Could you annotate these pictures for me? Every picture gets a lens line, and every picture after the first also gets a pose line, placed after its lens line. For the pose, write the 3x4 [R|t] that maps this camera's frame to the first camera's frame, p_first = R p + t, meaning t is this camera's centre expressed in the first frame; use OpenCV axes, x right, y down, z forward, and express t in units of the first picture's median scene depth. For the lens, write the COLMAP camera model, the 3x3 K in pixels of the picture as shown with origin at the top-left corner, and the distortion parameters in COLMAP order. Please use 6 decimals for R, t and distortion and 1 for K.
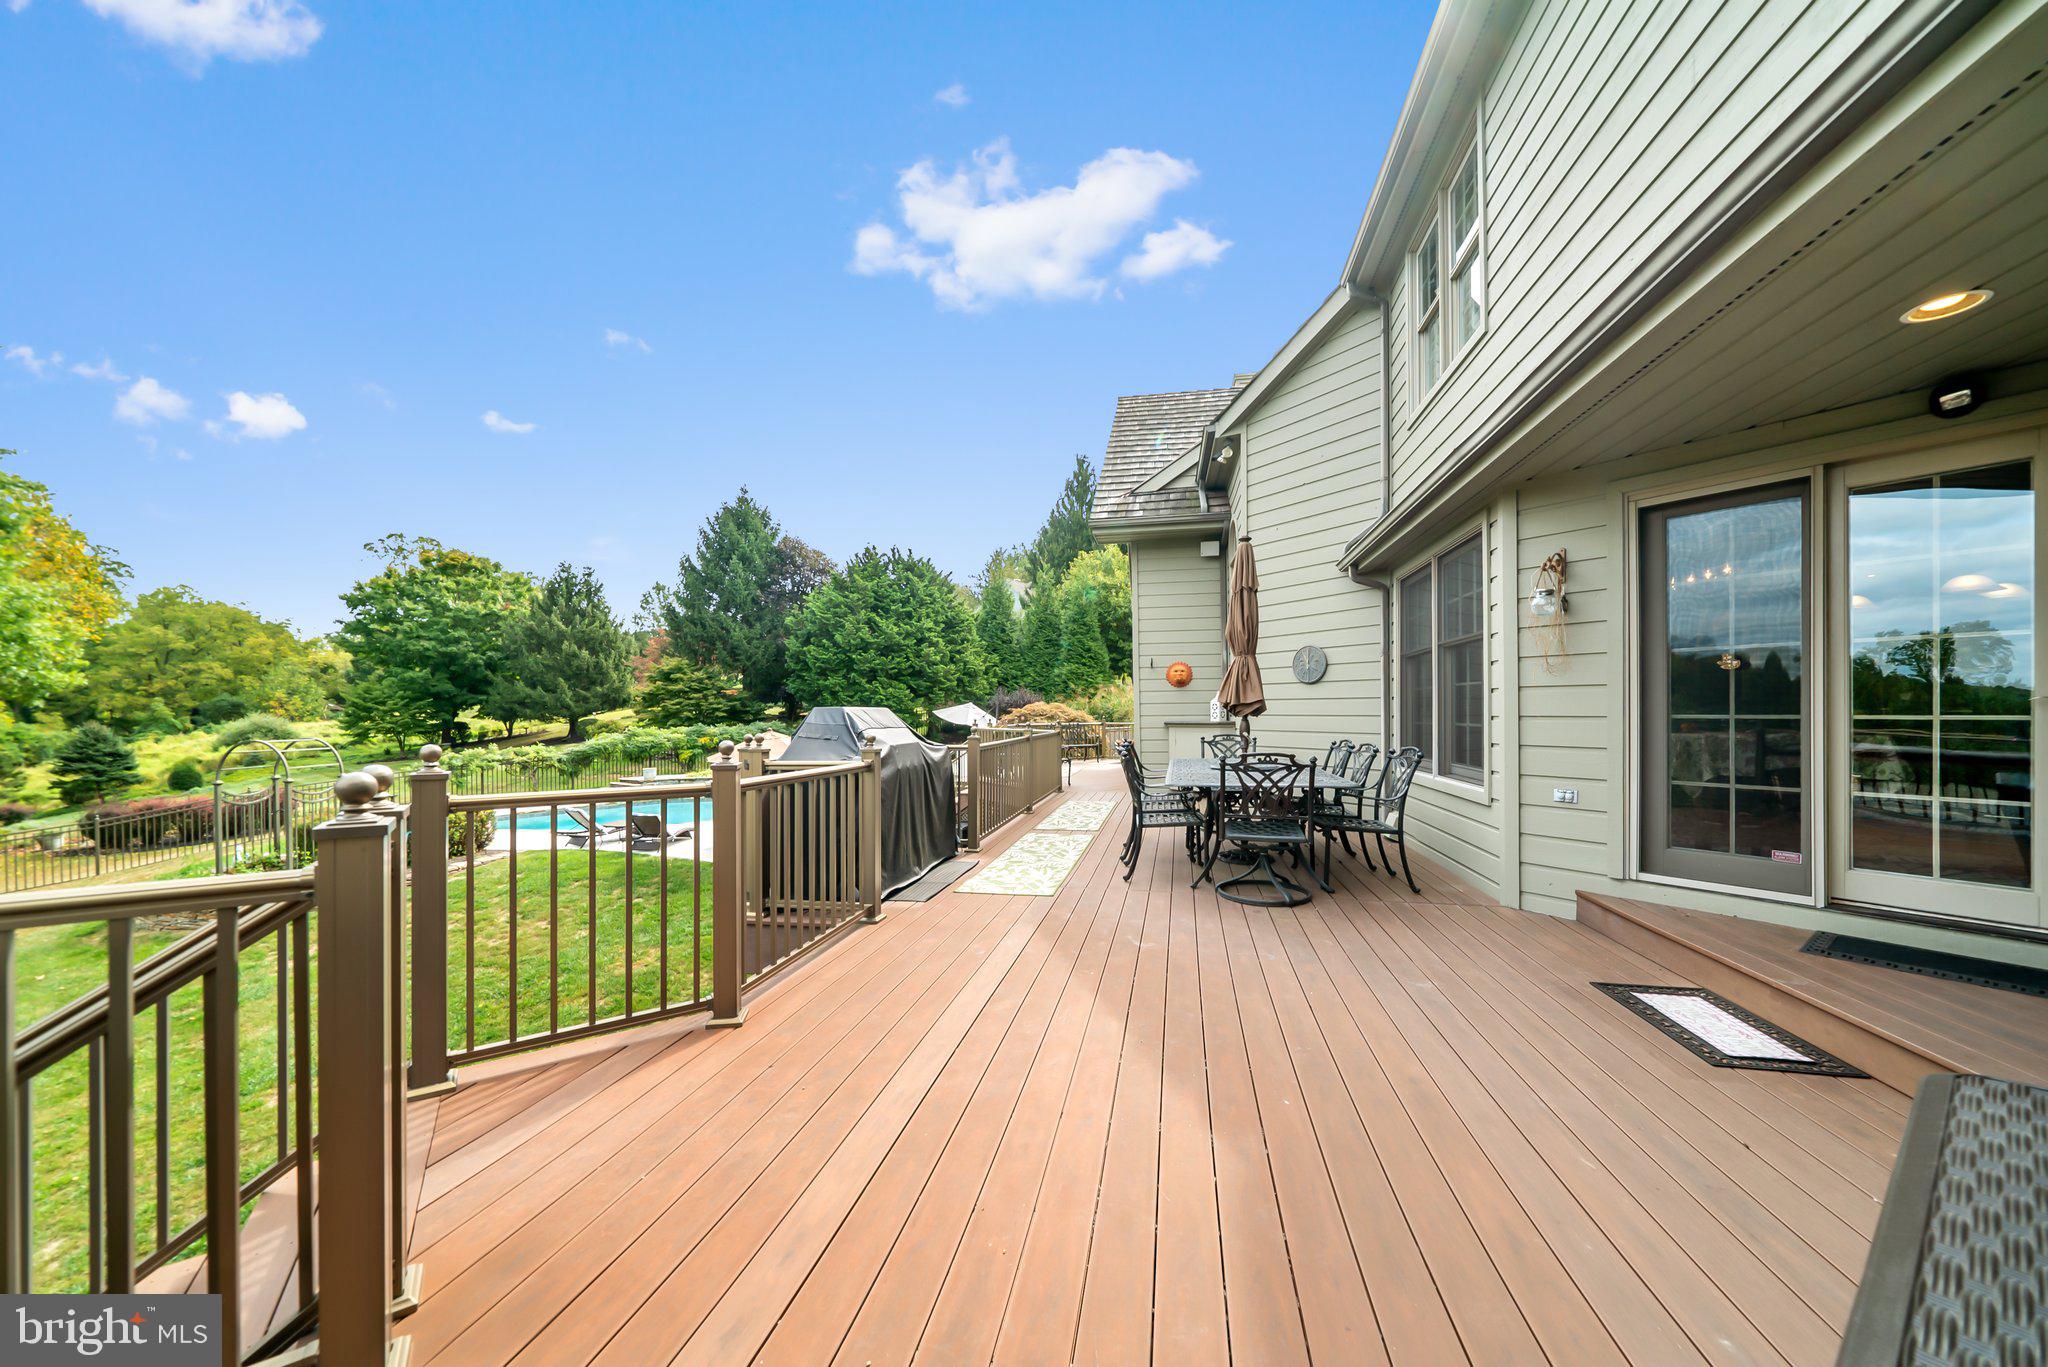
lens RADIAL K [[716.4, 0, 1027.0], [0, 716.4, 701.6], [0, 0, 1]] dist [-0.002585, -0.000150]
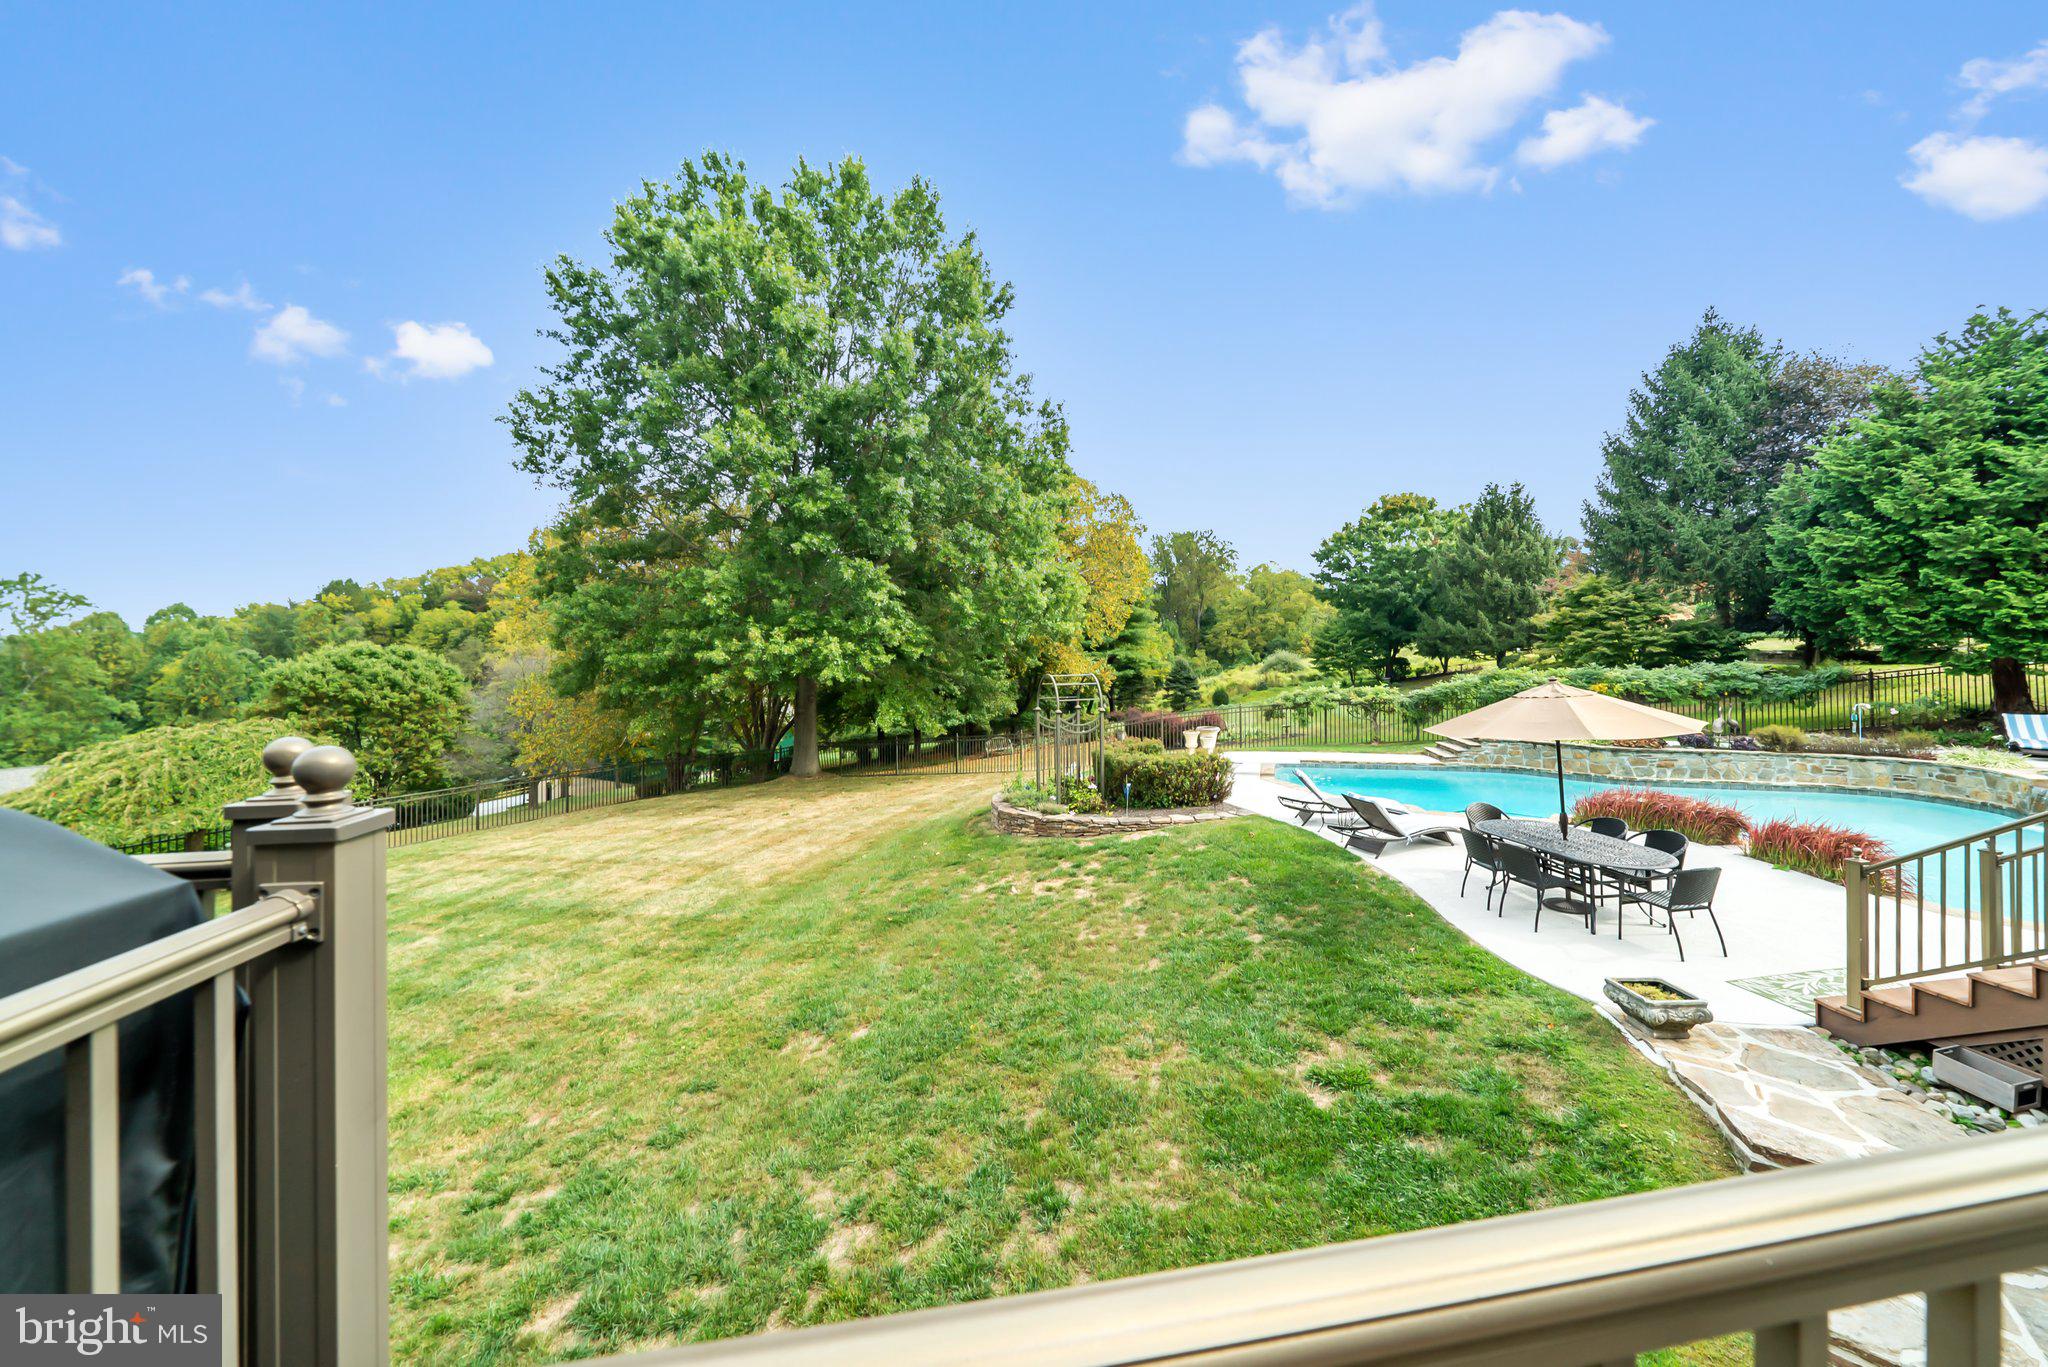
lens RADIAL K [[724.3, 0, 1036.8], [0, 724.3, 652.0], [0, 0, 1]] dist [-0.008915, 0.000144]
pose [[0.366843, -0.000257, -0.930283, -0.002113], [0.019257, 0.999788, 0.007318, 0.002686], [0.930084, -0.020599, 0.366770, 0.163418]]
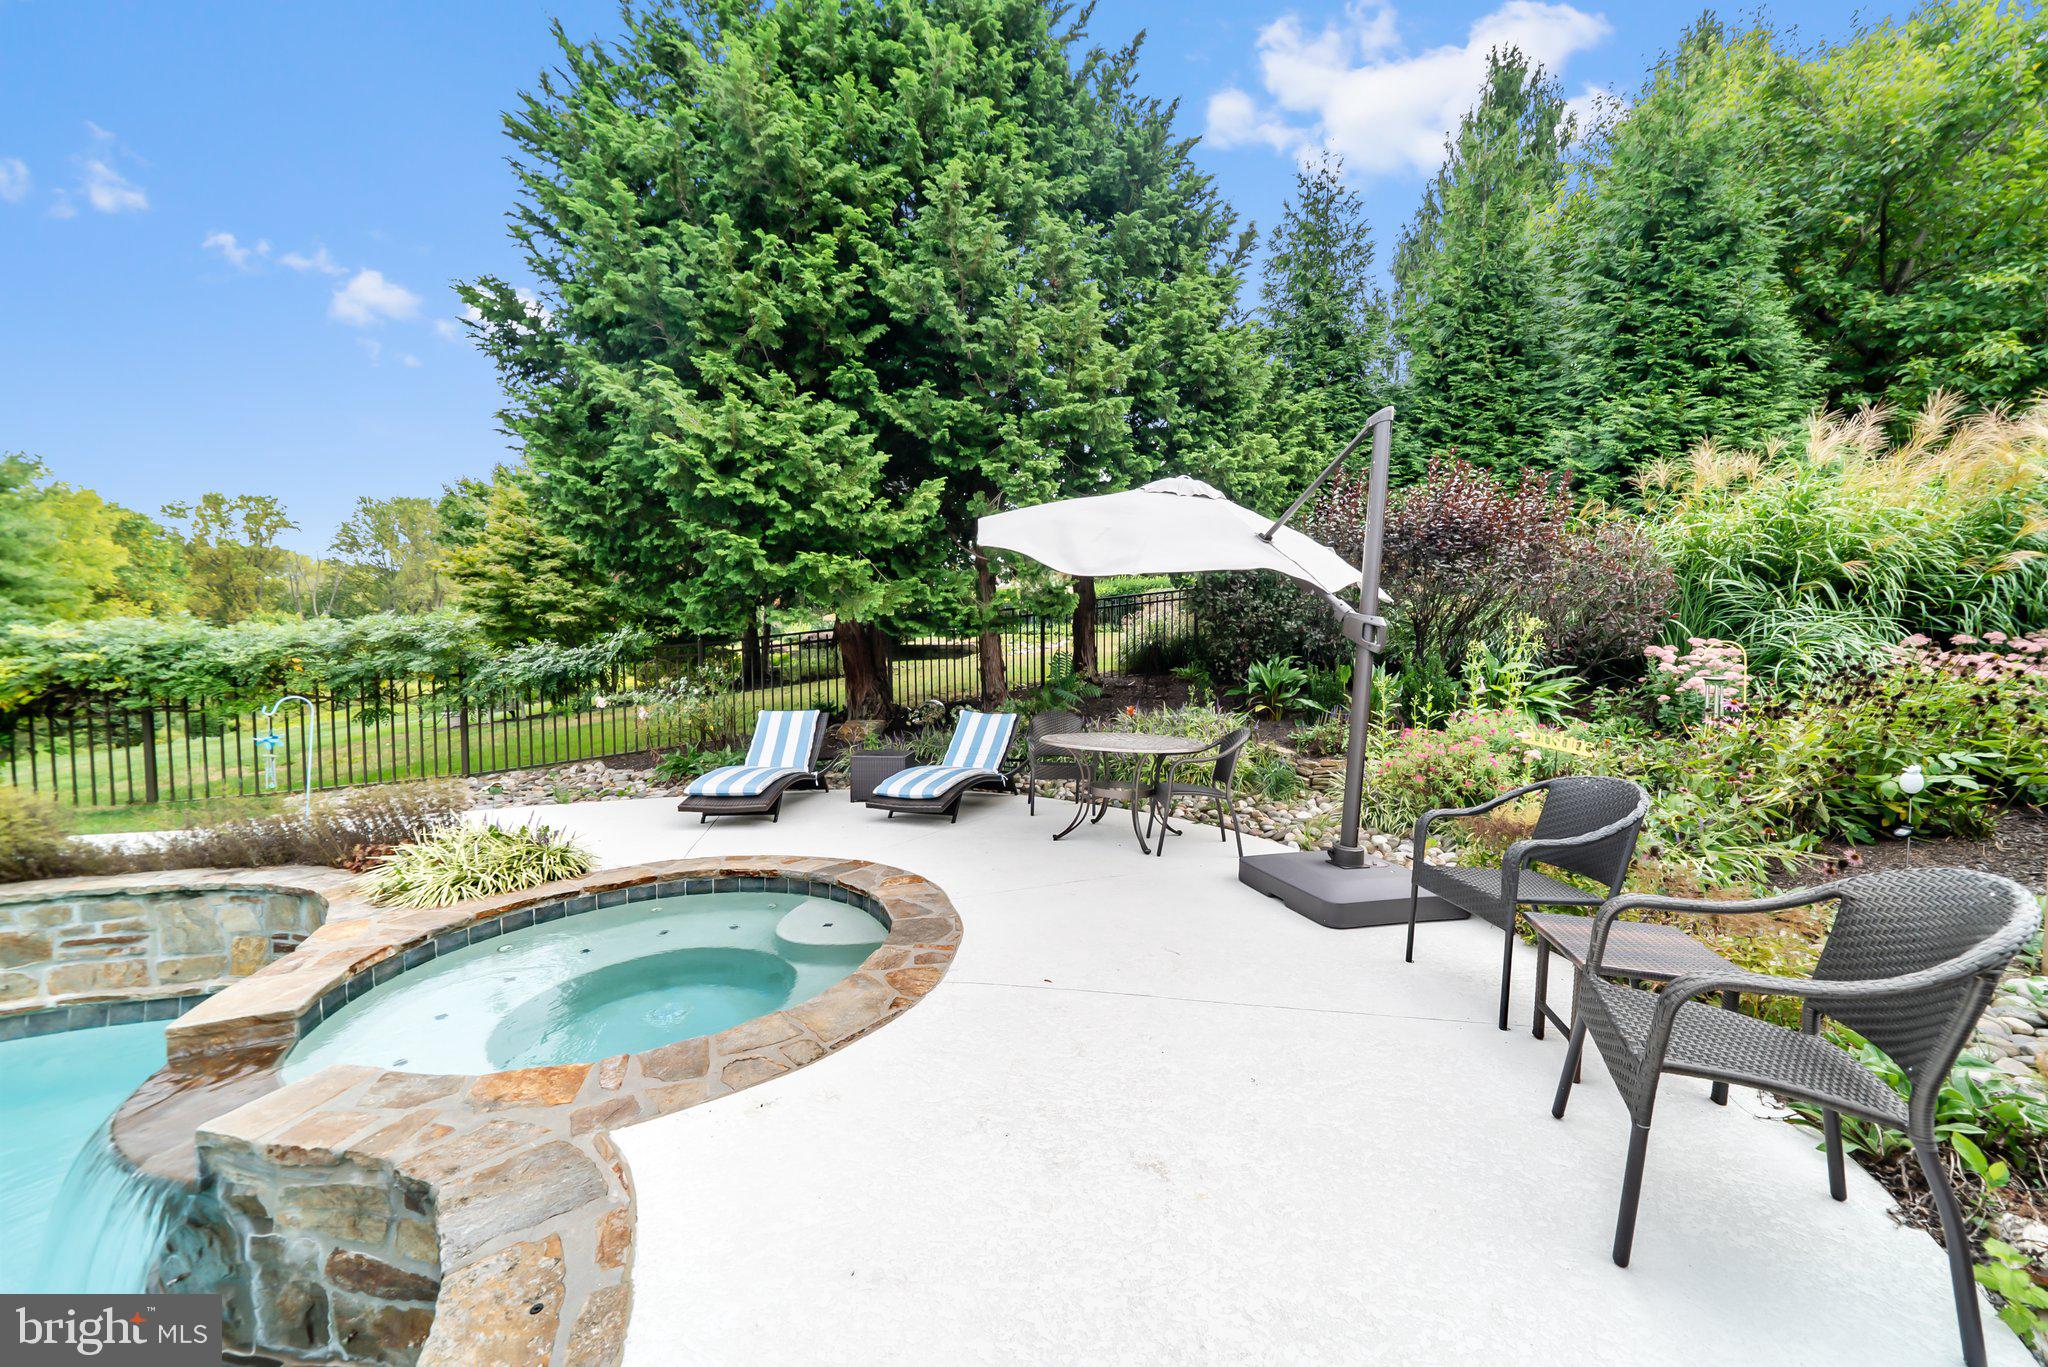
lens RADIAL K [[689.8, 0, 1035.7], [0, 689.8, 688.3], [0, 0, 1]] dist [0.000666, 0.000066]
pose [[0.929232, 0.019601, -0.368976, -0.037432], [-0.002187, 0.998866, 0.047555, 0.033062], [0.369489, -0.043382, 0.928222, 0.619293]]
